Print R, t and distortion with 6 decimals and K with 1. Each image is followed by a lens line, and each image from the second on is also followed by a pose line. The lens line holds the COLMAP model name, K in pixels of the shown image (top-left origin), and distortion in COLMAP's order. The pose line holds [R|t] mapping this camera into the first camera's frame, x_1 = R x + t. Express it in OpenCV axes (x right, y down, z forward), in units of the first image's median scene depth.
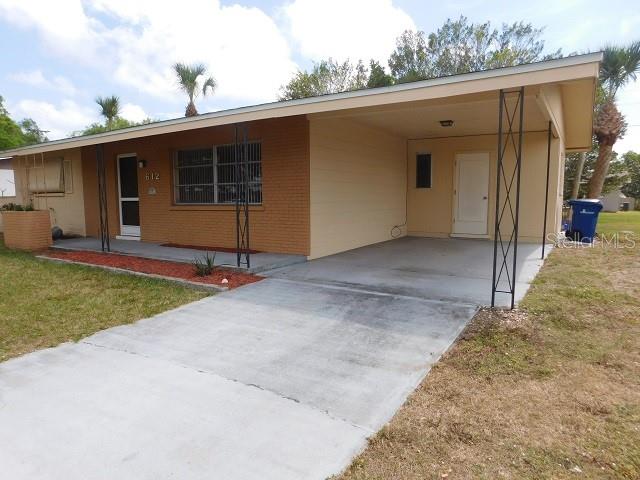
lens RADIAL K [[416.5, 0, 320.0], [0, 416.5, 240.0], [0, 0, 1]] dist [-0.083649, 0.052280]
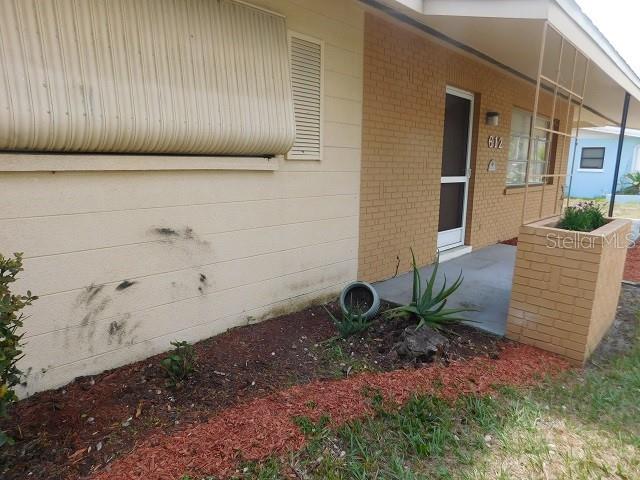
lens RADIAL K [[416.5, 0, 320.0], [0, 416.5, 240.0], [0, 0, 1]] dist [-0.083649, 0.052280]
pose [[0.225470, -0.165964, 0.960010, -0.934127], [0.082699, 0.985087, 0.150876, -0.107026], [-0.970734, 0.045374, 0.235833, 0.957885]]
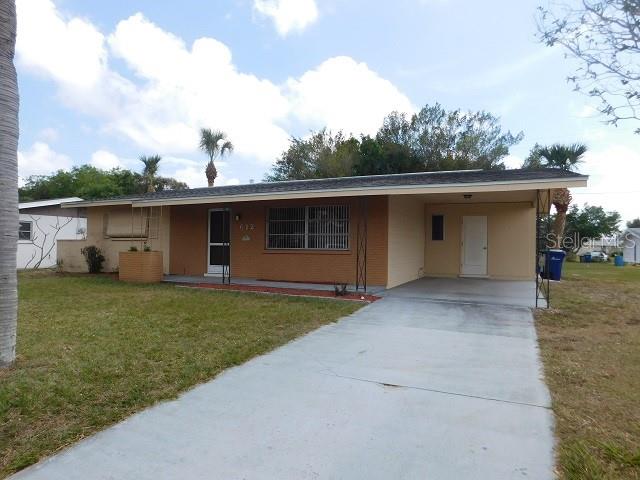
lens RADIAL K [[409.9, 0, 320.0], [0, 409.9, 240.0], [0, 0, 1]] dist [-0.070879, -0.000016]
pose [[0.992858, 0.019677, 0.117665, -0.282197], [-0.005085, 0.992388, -0.123048, 0.036771], [-0.119191, 0.121571, 0.985400, -0.248634]]
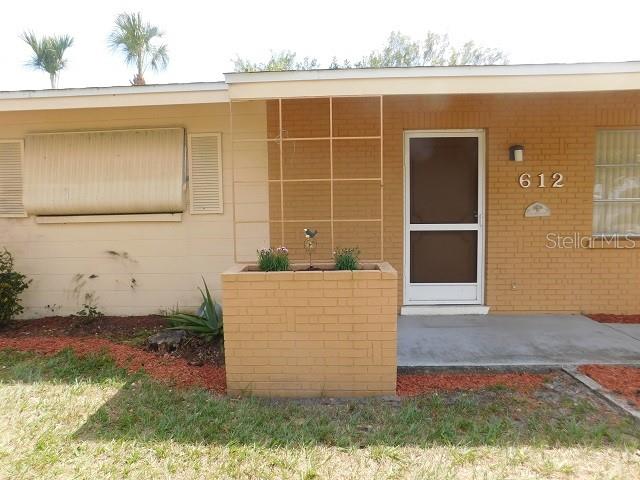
lens RADIAL K [[416.5, 0, 320.0], [0, 416.5, 240.0], [0, 0, 1]] dist [-0.083649, 0.052280]
pose [[0.877958, -0.036571, 0.477339, -0.750406], [0.057530, 0.997912, -0.029360, -0.072667], [-0.475268, 0.053238, 0.878229, 0.600433]]
